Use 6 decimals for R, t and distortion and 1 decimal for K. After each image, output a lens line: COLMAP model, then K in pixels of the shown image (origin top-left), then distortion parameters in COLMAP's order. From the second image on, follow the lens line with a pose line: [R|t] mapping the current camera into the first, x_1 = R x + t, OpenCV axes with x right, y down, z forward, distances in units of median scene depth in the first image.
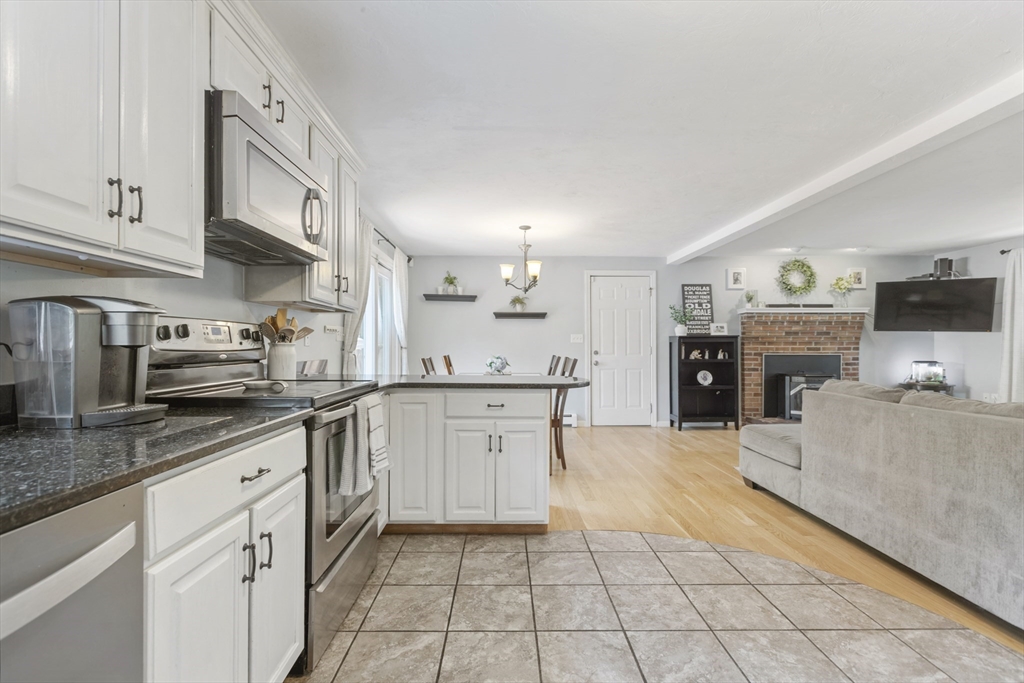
lens RADIAL K [[456.7, 0, 512.0], [0, 456.7, 341.5], [0, 0, 1]] dist [0.002818, 0.000066]
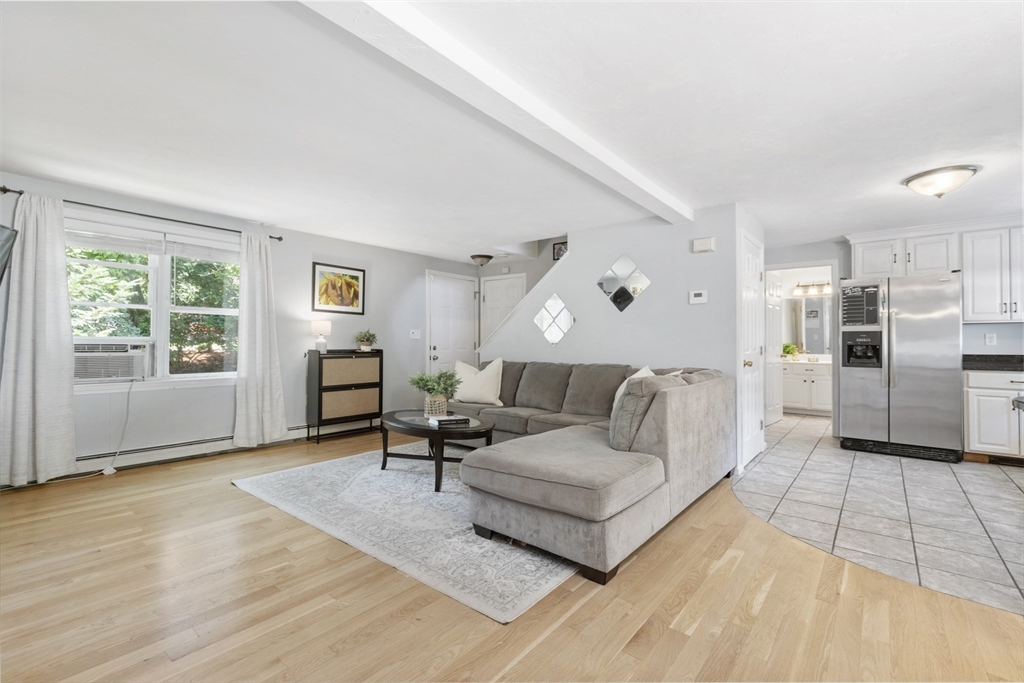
lens RADIAL K [[453.2, 0, 510.9], [0, 453.2, 337.8], [0, 0, 1]] dist [0.003346, -0.001072]
pose [[-0.765409, 0.003769, 0.643533, 0.139099], [-0.009831, 0.999798, -0.017548, 0.008120], [-0.643469, -0.019758, -0.765217, 0.905278]]
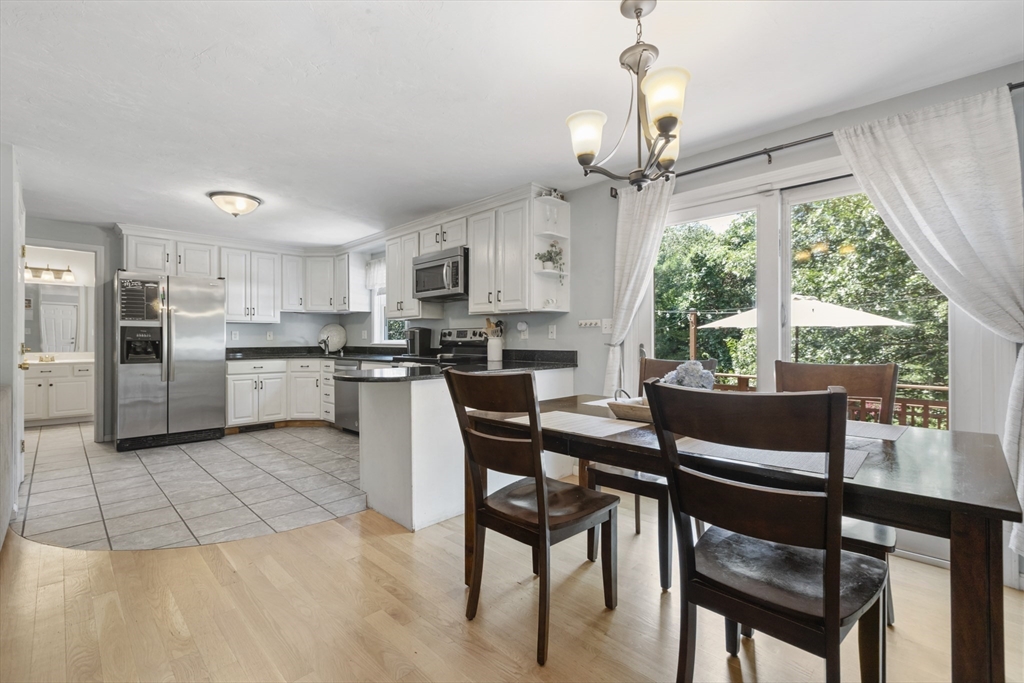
lens RADIAL K [[453.2, 0, 510.9], [0, 453.2, 337.8], [0, 0, 1]] dist [0.003346, -0.001072]
pose [[-0.716716, -0.002569, -0.697361, 0.263600], [0.007631, 0.999904, -0.011527, 0.009648], [0.697324, -0.013583, -0.716627, 0.901730]]
